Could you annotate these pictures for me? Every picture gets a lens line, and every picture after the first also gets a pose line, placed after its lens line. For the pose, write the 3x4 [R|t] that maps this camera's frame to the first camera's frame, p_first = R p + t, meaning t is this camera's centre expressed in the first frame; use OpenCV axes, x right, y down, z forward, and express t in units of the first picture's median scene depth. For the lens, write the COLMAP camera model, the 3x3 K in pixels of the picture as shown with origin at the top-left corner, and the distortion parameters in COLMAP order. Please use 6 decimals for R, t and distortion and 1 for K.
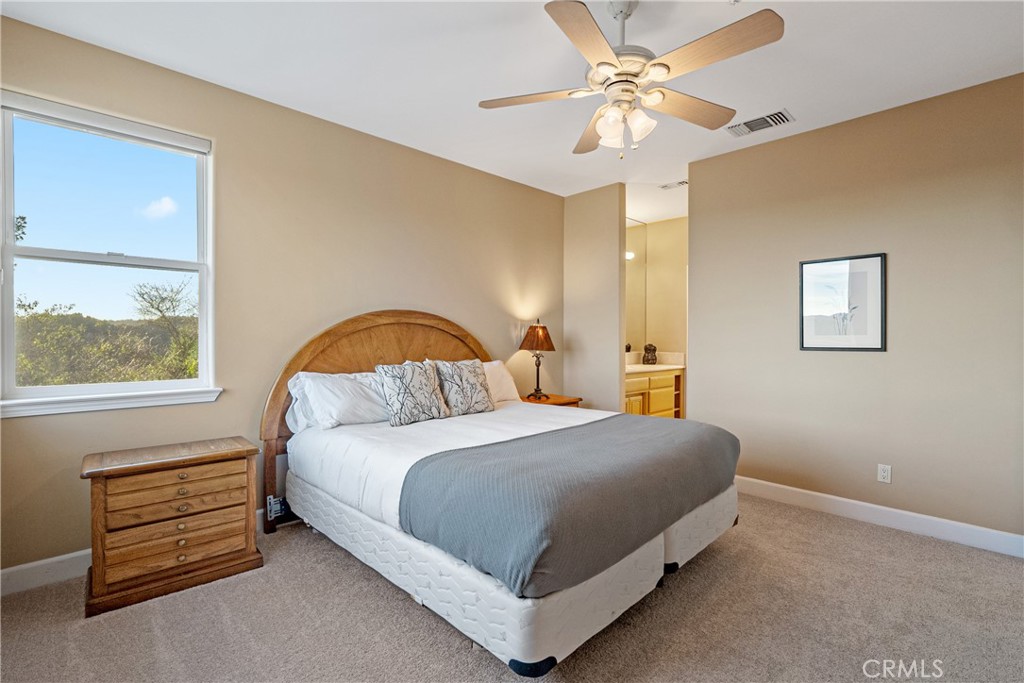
lens RADIAL K [[467.8, 0, 509.5], [0, 467.8, 341.8], [0, 0, 1]] dist [-0.008470, 0.001698]
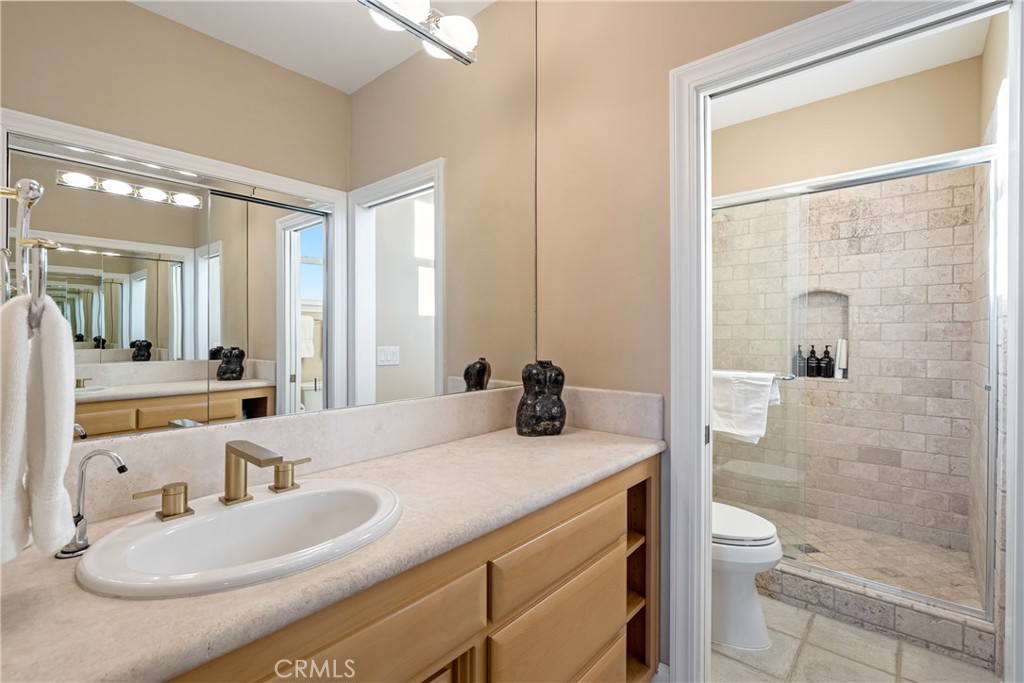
lens RADIAL K [[467.8, 0, 513.4], [0, 467.8, 337.2], [0, 0, 1]] dist [-0.008470, 0.001698]
pose [[0.995673, -0.016203, 0.091508, 0.259418], [0.015820, 0.999863, 0.004901, -0.011849], [-0.091575, -0.003432, 0.995792, 0.722099]]
